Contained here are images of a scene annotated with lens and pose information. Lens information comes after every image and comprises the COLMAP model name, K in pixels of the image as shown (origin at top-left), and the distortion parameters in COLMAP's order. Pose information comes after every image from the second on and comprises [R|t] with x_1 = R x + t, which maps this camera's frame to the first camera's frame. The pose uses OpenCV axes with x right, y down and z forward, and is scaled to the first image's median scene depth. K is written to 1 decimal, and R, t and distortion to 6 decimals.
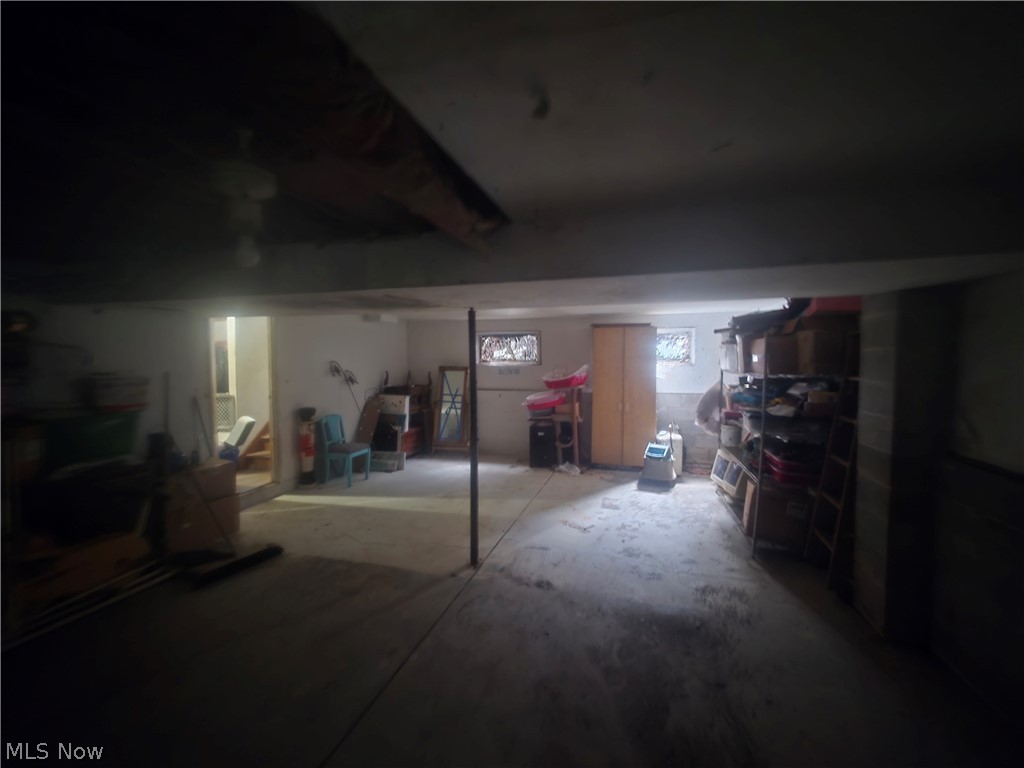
lens RADIAL K [[417.3, 0, 512.0], [0, 417.3, 384.0], [0, 0, 1]] dist [-0.000608, -0.000022]
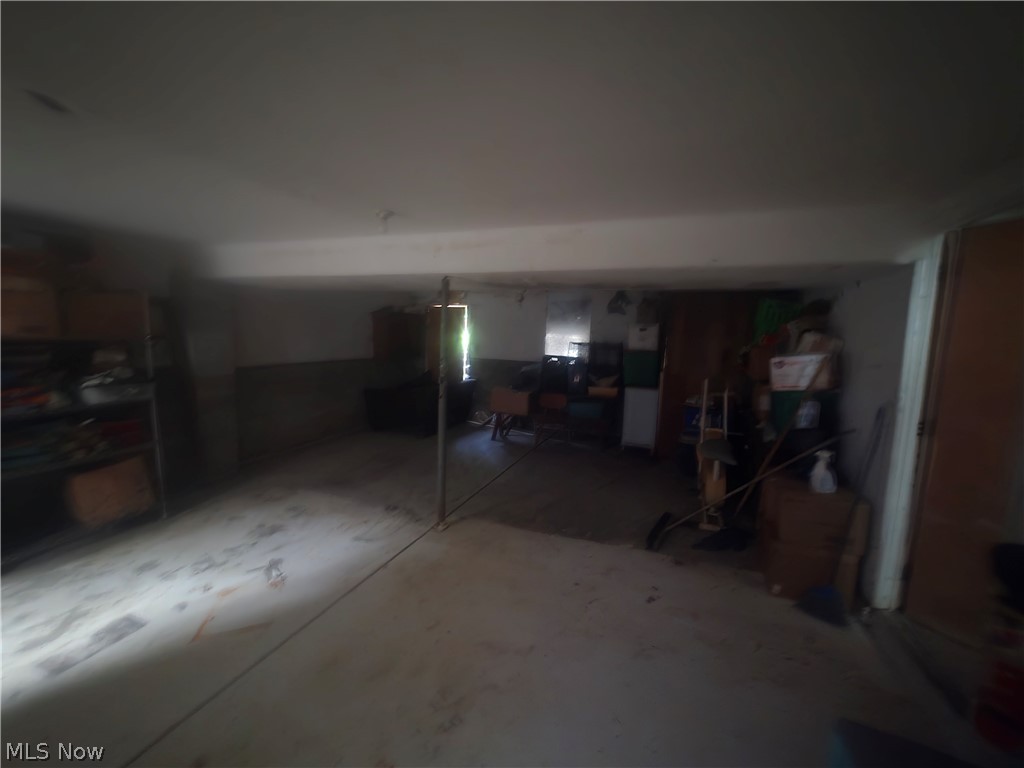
lens RADIAL K [[417.3, 0, 512.0], [0, 417.3, 384.0], [0, 0, 1]] dist [-0.000608, -0.000022]
pose [[-0.997157, -0.036222, 0.066072, -0.311335], [-0.024656, 0.985456, 0.168133, -0.094810], [-0.071201, 0.166026, -0.983548, 1.884659]]
